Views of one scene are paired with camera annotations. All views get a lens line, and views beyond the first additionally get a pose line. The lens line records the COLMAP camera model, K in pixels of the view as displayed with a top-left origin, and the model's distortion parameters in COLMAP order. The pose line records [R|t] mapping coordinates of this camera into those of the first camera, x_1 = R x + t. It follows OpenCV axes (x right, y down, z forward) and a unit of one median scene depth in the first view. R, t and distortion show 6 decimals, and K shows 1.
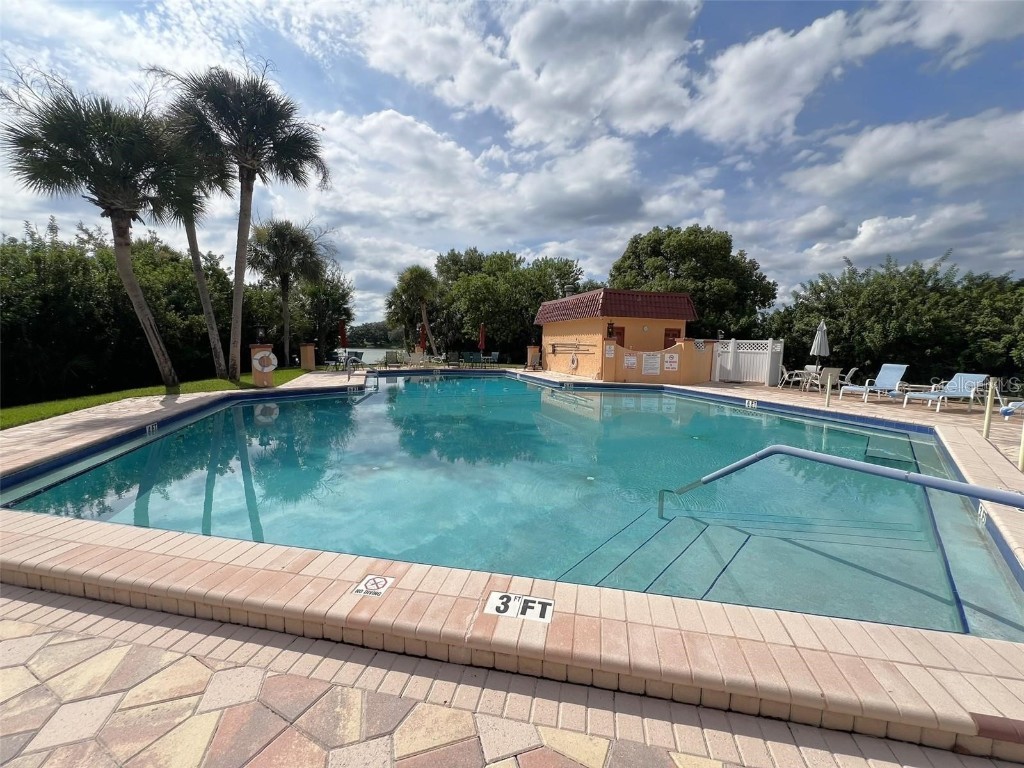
lens RADIAL K [[411.2, 0, 510.6], [0, 411.2, 392.2], [0, 0, 1]] dist [0.000902, 0.000096]
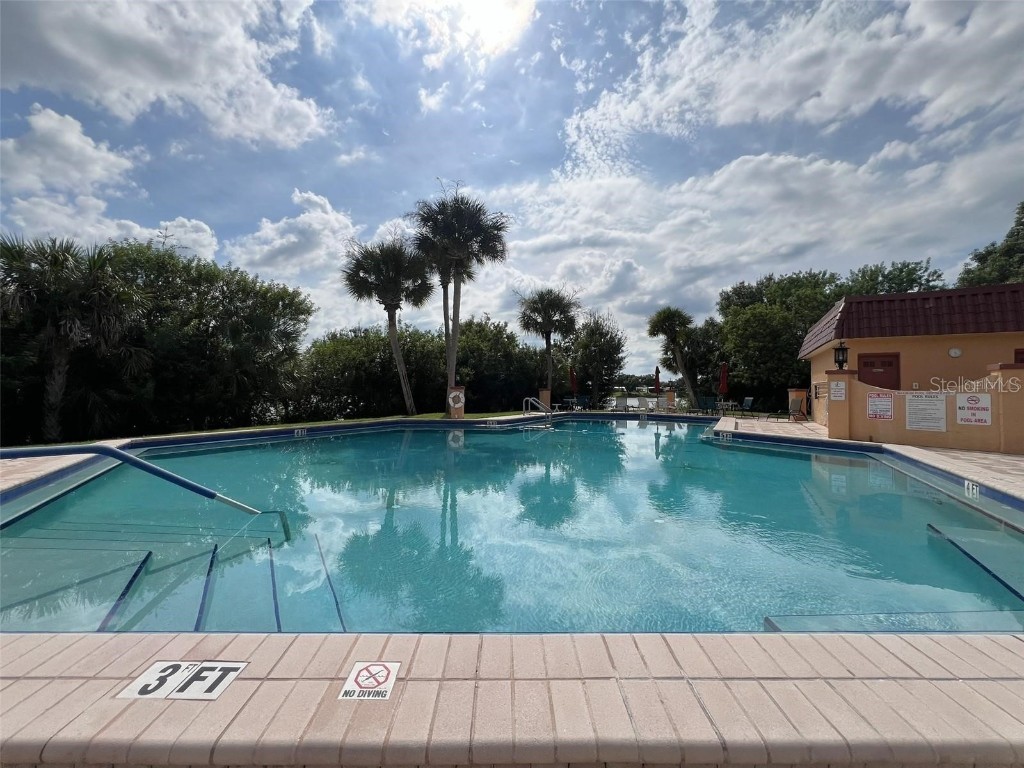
lens RADIAL K [[411.6, 0, 510.8], [0, 411.6, 381.9], [0, 0, 1]] dist [0.001497, -0.000008]
pose [[0.689655, -0.026578, -0.723650, 0.028223], [-0.081292, 0.990168, -0.113840, 0.000269], [0.719561, 0.137337, 0.680713, 0.014638]]
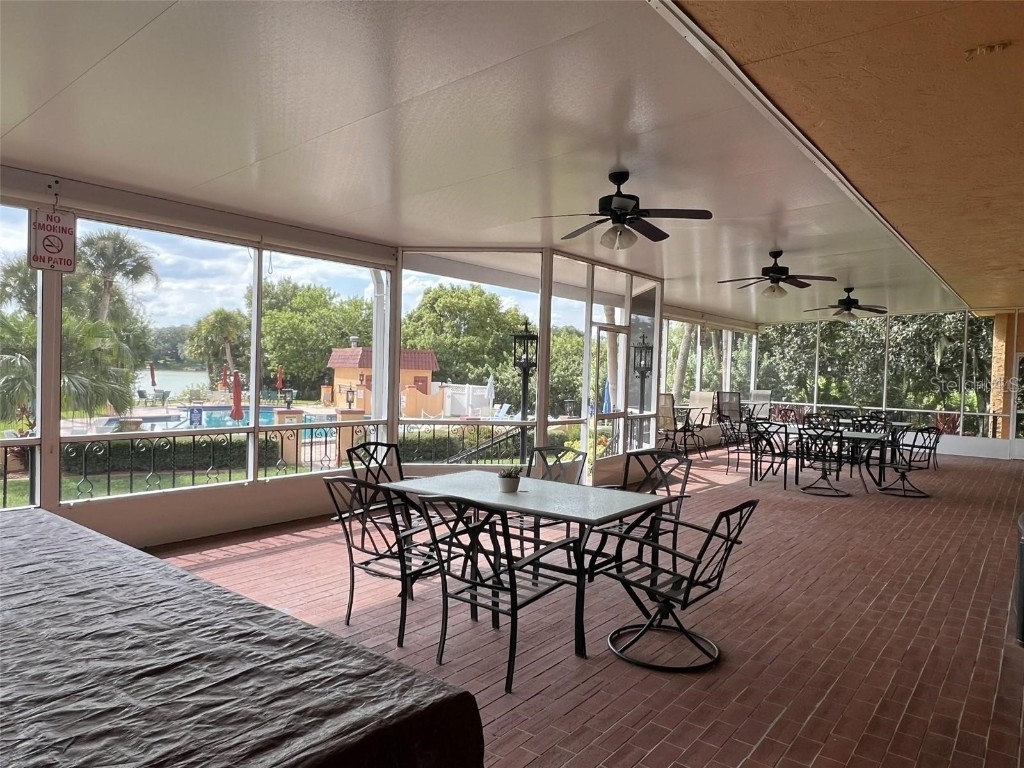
lens RADIAL K [[658.5, 0, 487.5], [0, 658.5, 385.6], [0, 0, 1]] dist [0.002732, 0.000449]
pose [[0.988217, 0.012662, 0.152533, 0.026194], [0.000865, 0.996095, -0.088288, 0.005869], [-0.153055, 0.087379, 0.984347, -0.104011]]
